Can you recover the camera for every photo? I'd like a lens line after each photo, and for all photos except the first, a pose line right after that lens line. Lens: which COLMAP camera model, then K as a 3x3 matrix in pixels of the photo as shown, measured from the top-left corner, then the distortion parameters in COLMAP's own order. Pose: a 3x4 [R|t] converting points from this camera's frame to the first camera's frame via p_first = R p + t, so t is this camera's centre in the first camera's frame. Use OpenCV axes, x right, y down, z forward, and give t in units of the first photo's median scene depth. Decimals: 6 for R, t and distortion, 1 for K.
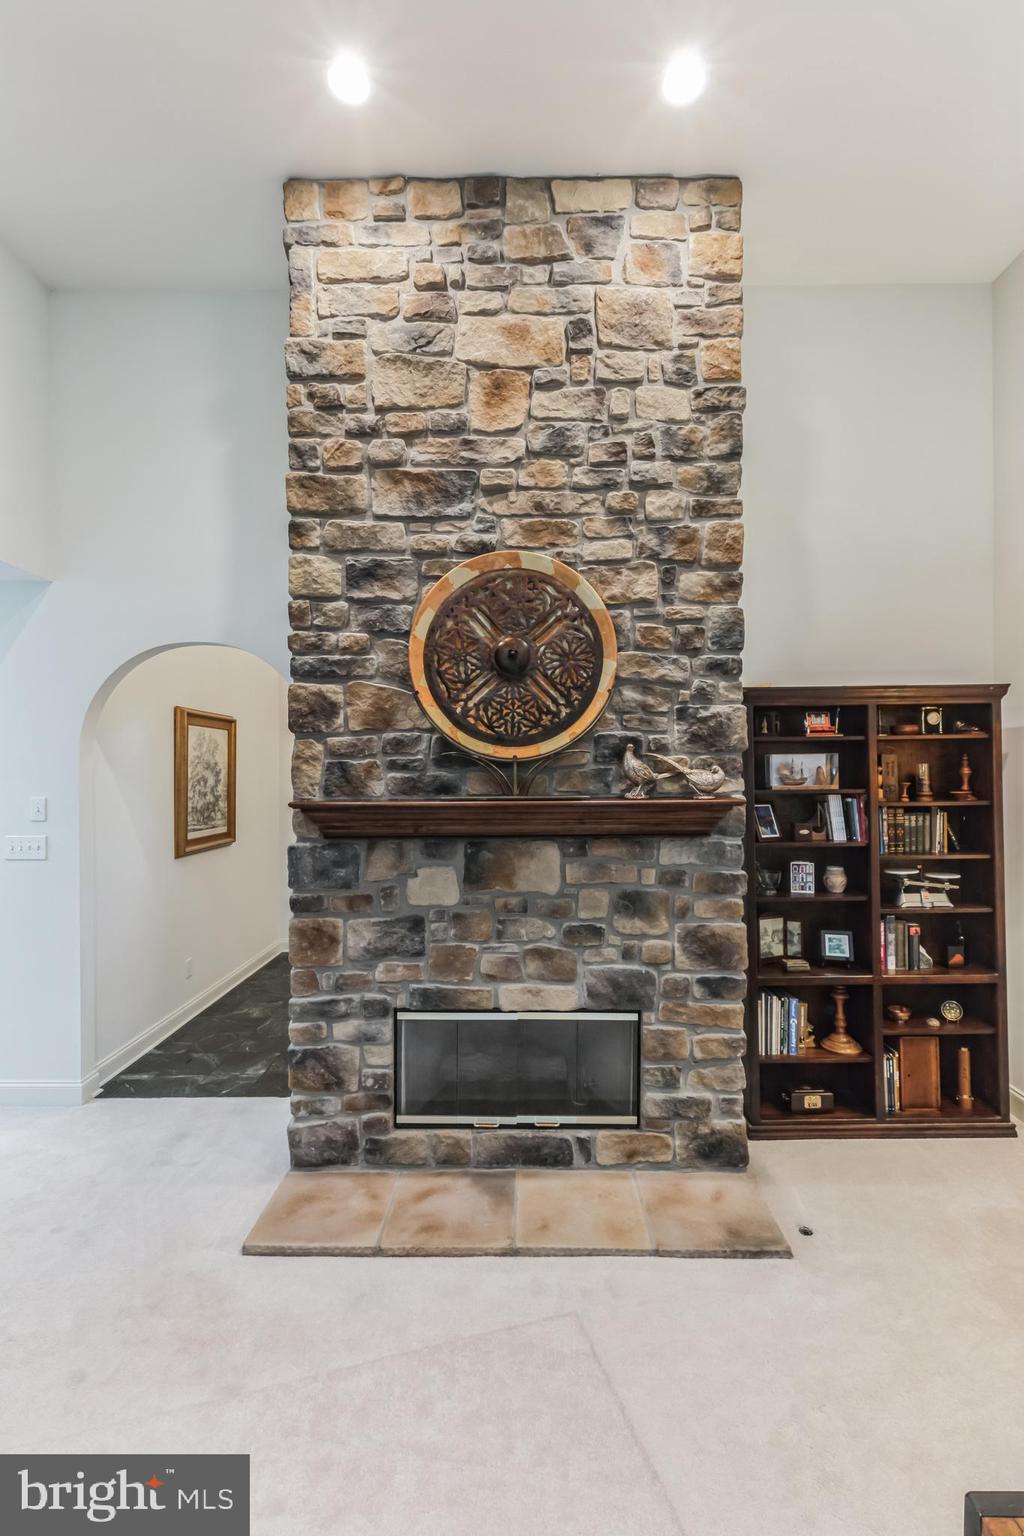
lens RADIAL K [[684.8, 0, 520.4], [0, 684.8, 769.7], [0, 0, 1]] dist [0.001151, -0.000325]
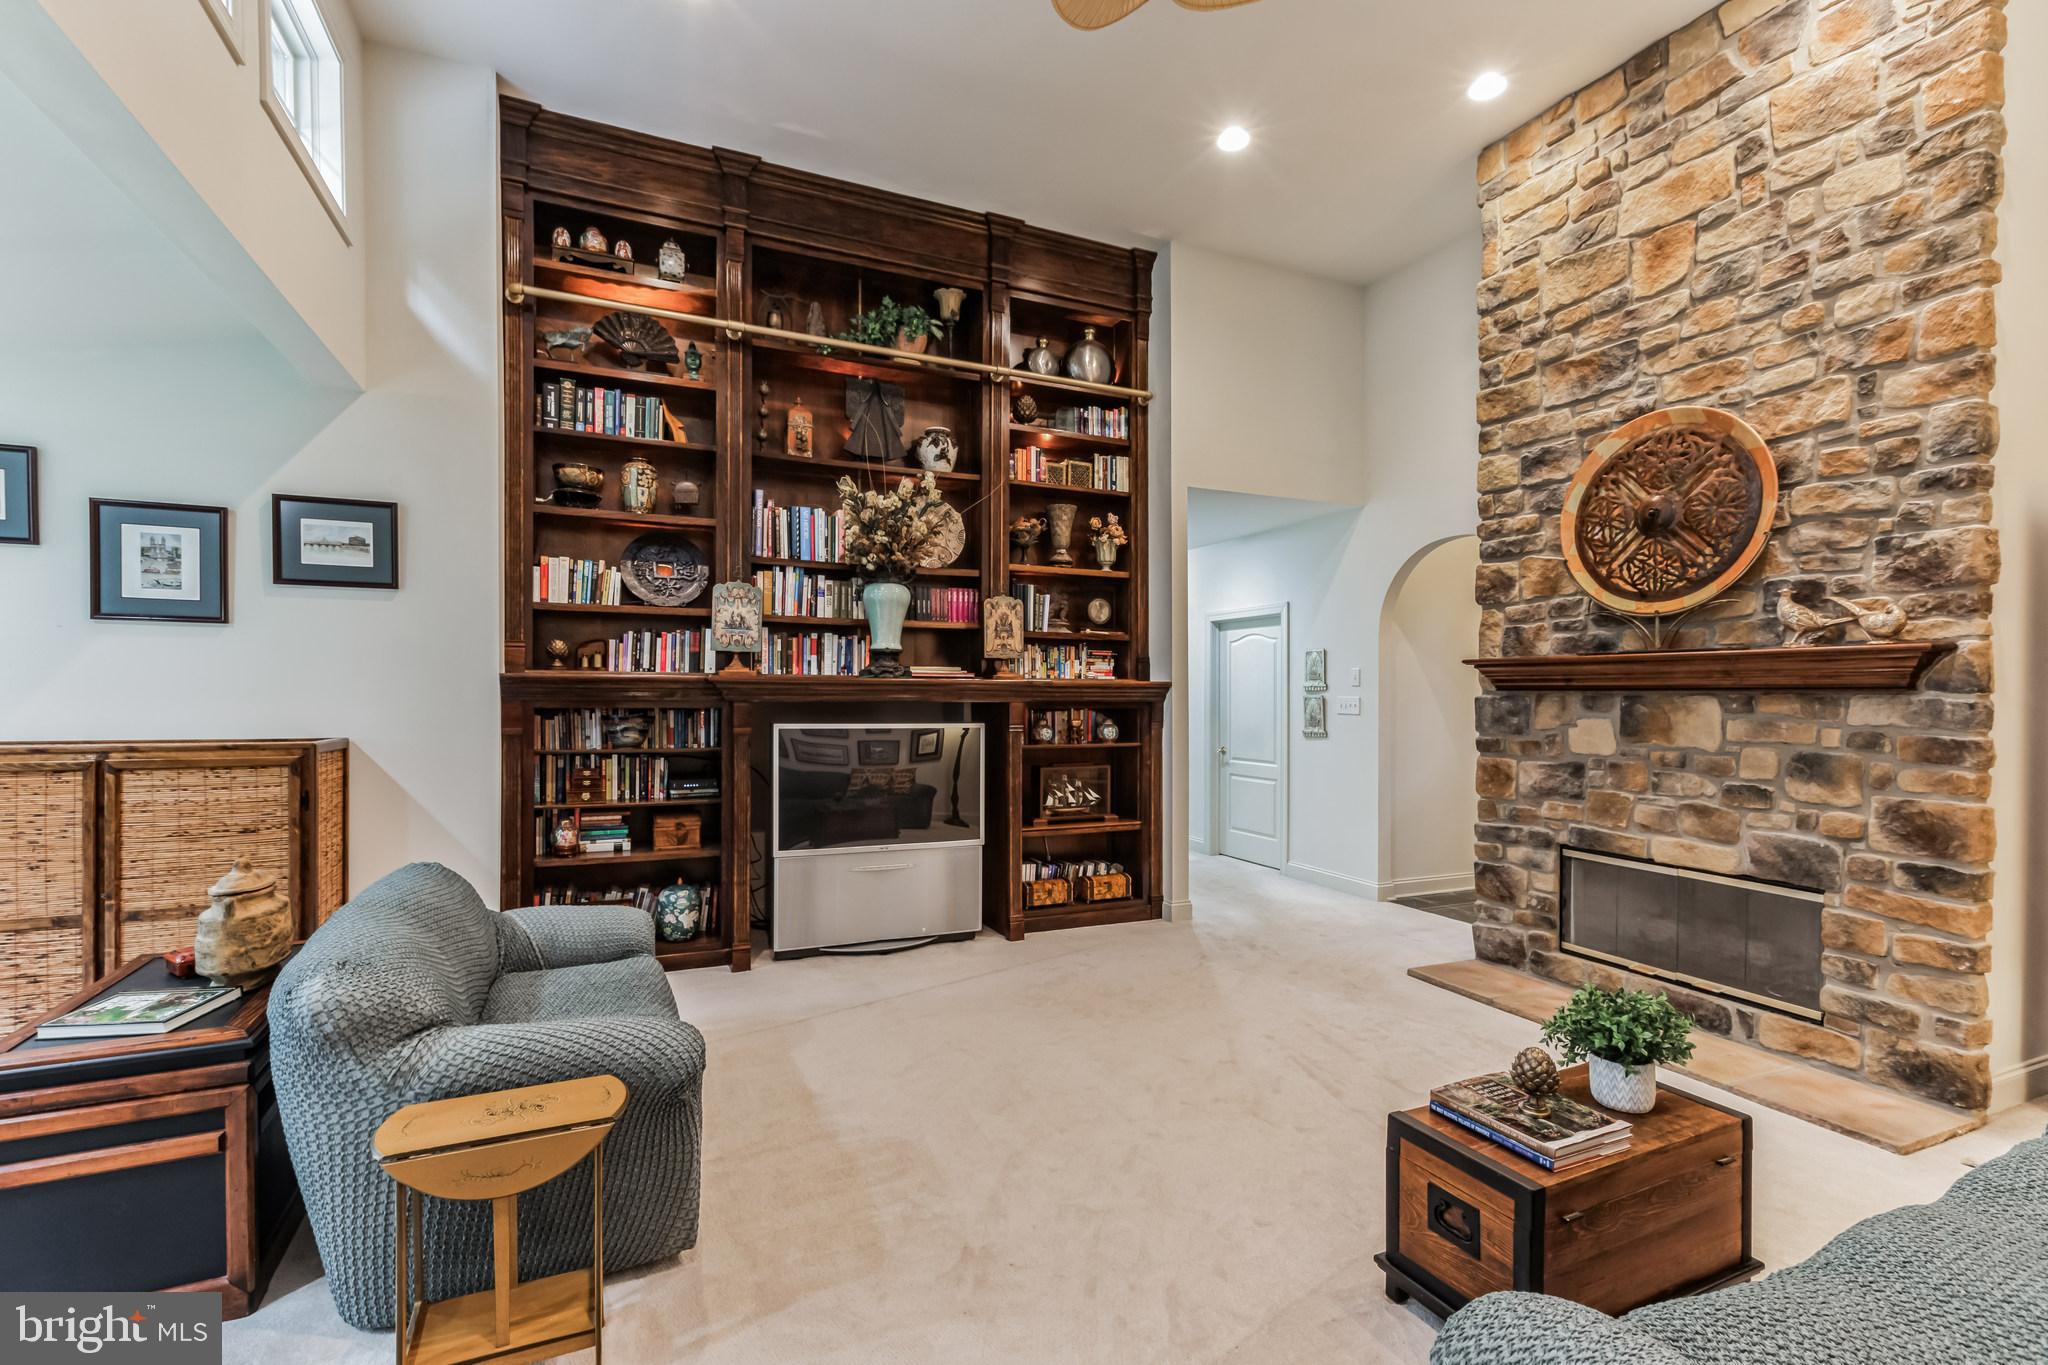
lens RADIAL K [[913.0, 0, 1011.3], [0, 913.0, 702.5], [0, 0, 1]] dist [0.001151, -0.000325]
pose [[0.403052, 0.020191, -0.914954, 0.830648], [-0.001200, 0.999767, 0.021534, 0.086773], [0.915176, -0.007581, 0.402982, -0.429166]]
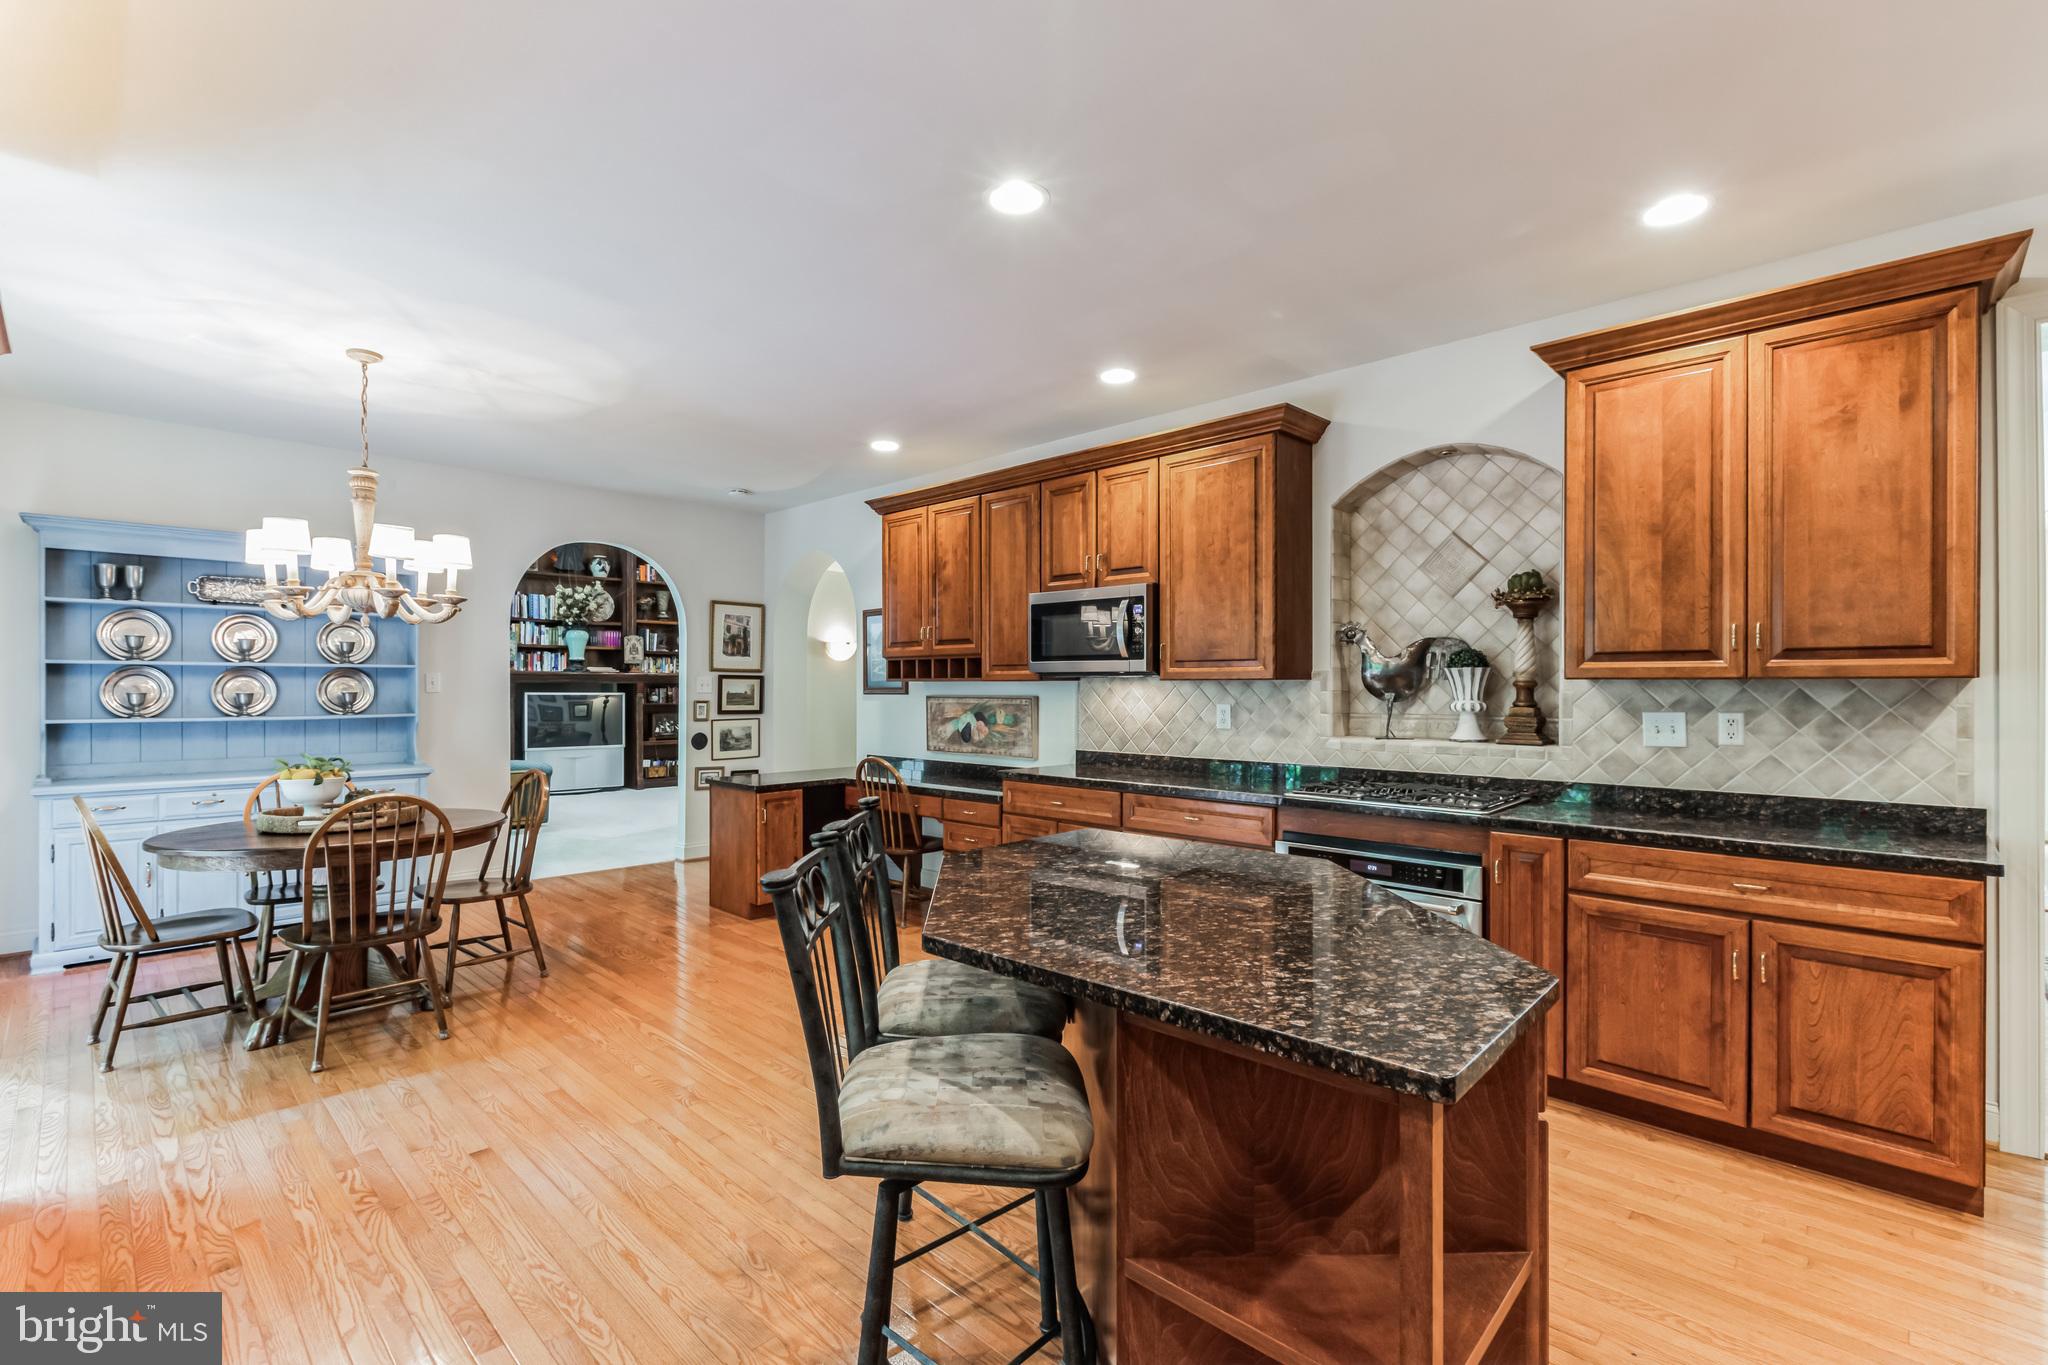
lens RADIAL K [[913.0, 0, 1009.2], [0, 913.0, 679.1], [0, 0, 1]] dist [0.001151, -0.000325]
pose [[0.721130, 0.008730, -0.692745, 3.182406], [-0.003411, 0.999953, 0.009051, 0.063732], [0.692791, -0.004164, 0.721126, -1.485410]]
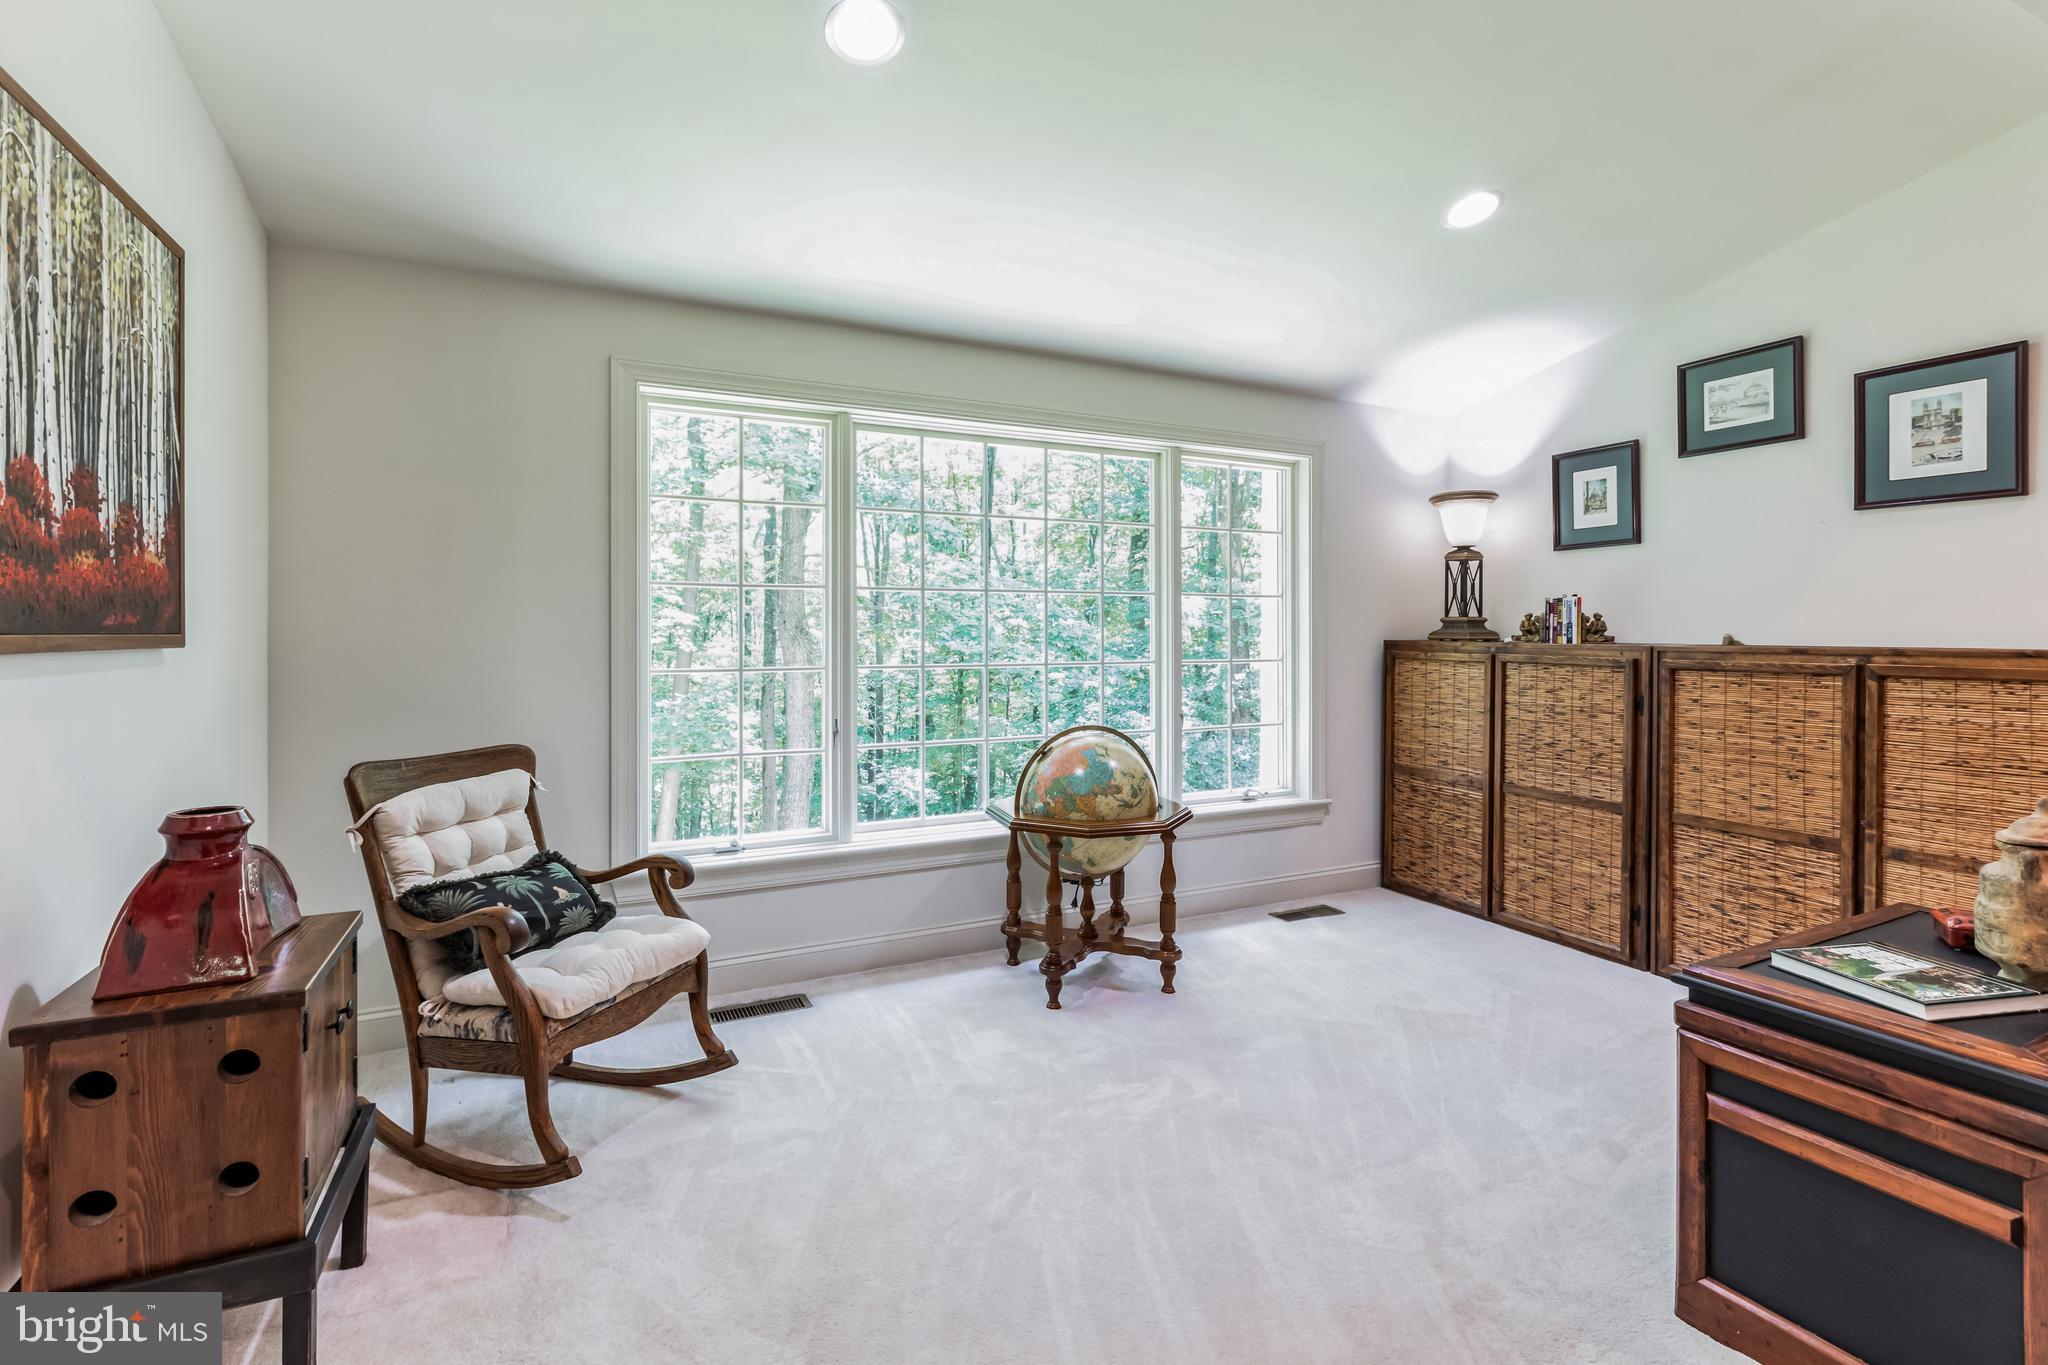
lens RADIAL K [[913.0, 0, 1043.8], [0, 913.0, 639.8], [0, 0, 1]] dist [0.001151, -0.000325]
pose [[-0.897148, 0.005900, -0.441690, 0.565731], [0.008816, 0.999951, -0.004549, 0.151835], [0.441641, -0.007975, -0.897156, -0.513366]]
